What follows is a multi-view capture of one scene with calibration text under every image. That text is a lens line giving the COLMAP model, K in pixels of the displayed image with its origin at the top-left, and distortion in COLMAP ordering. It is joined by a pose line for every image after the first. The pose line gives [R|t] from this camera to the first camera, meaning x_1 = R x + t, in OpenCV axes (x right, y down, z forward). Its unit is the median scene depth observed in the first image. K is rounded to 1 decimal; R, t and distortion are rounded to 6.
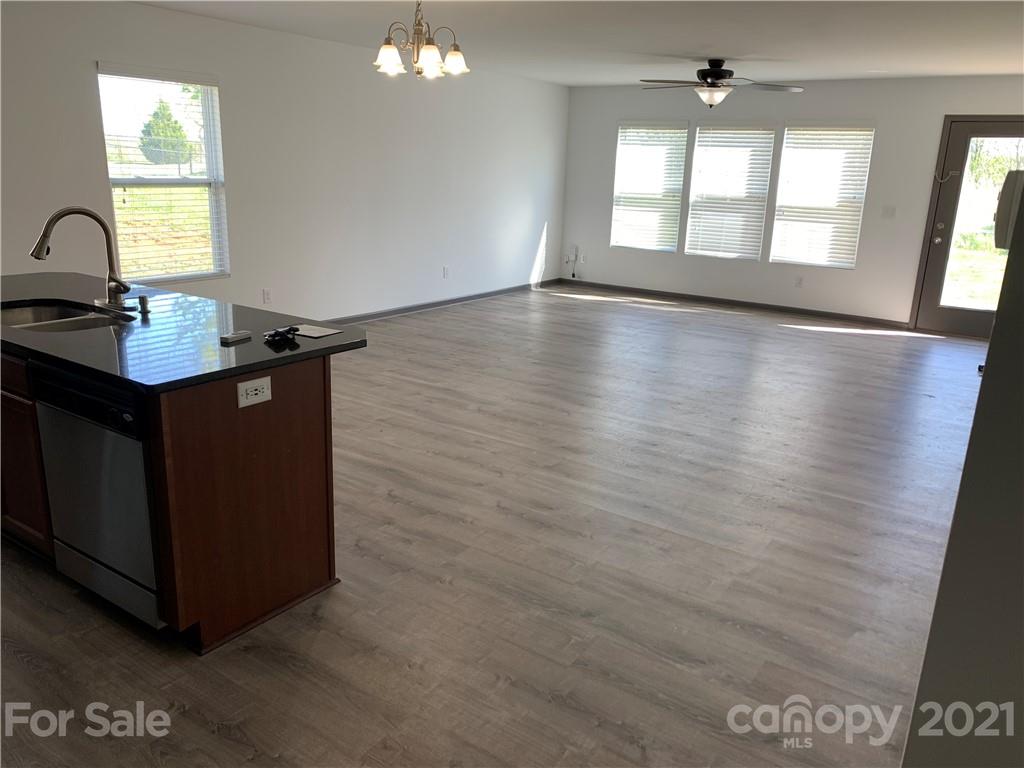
lens RADIAL K [[776.1, 0, 511.0], [0, 776.1, 376.9], [0, 0, 1]] dist [0.000447, -0.013989]
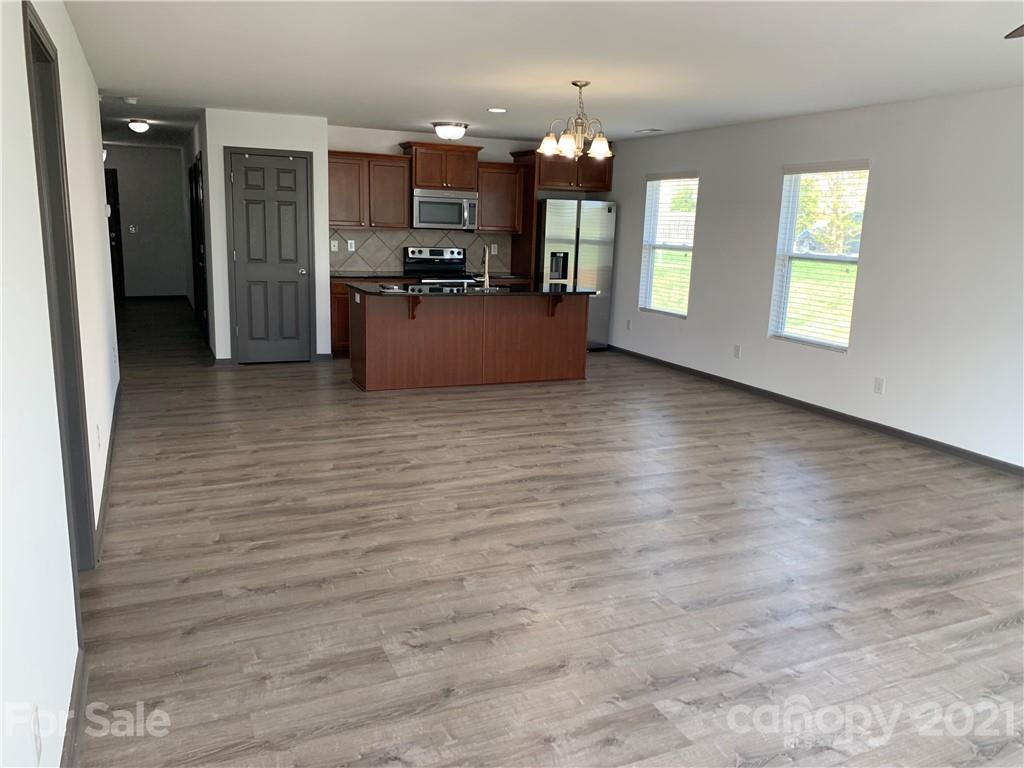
lens RADIAL K [[776.1, 0, 514.7], [0, 776.1, 391.0], [0, 0, 1]] dist [0.000447, -0.013989]
pose [[-0.508604, 0.120952, -0.852463, 0.813299], [-0.286156, 0.910057, 0.299853, -0.300208], [0.812057, 0.396444, -0.428247, 1.256071]]
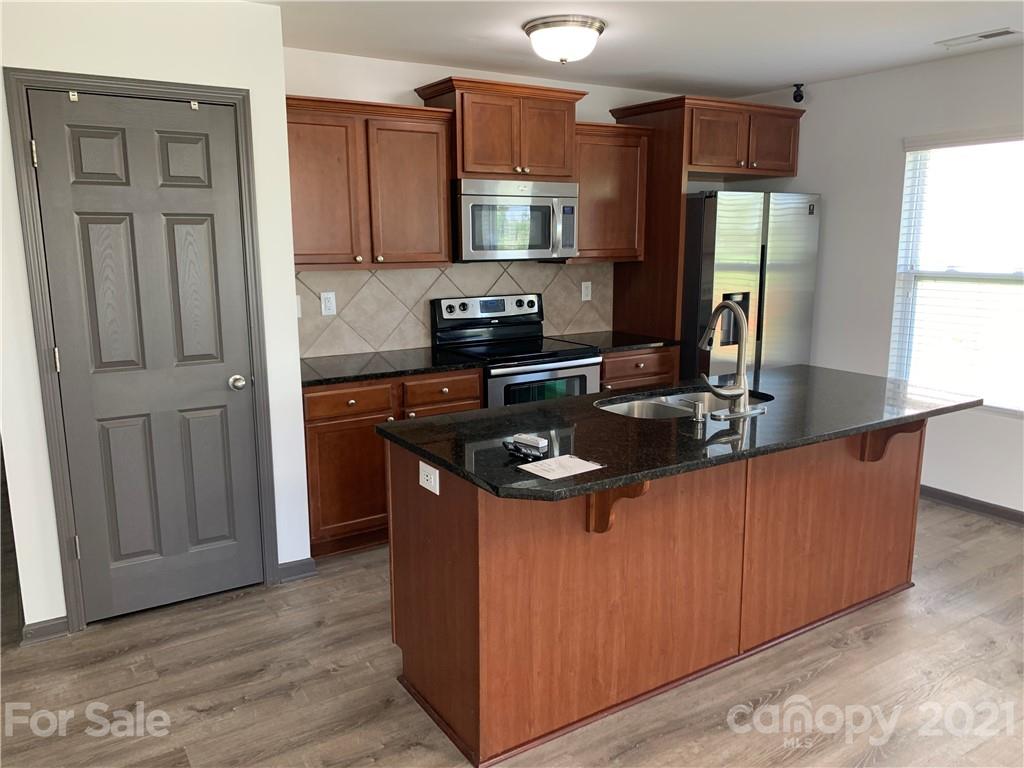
lens RADIAL K [[776.1, 0, 504.7], [0, 776.1, 381.7], [0, 0, 1]] dist [0.000447, -0.013989]
pose [[-0.377862, 0.132353, -0.916353, 0.451595], [-0.261140, 0.934311, 0.242629, -0.210680], [0.888271, 0.330977, -0.318478, 0.853124]]
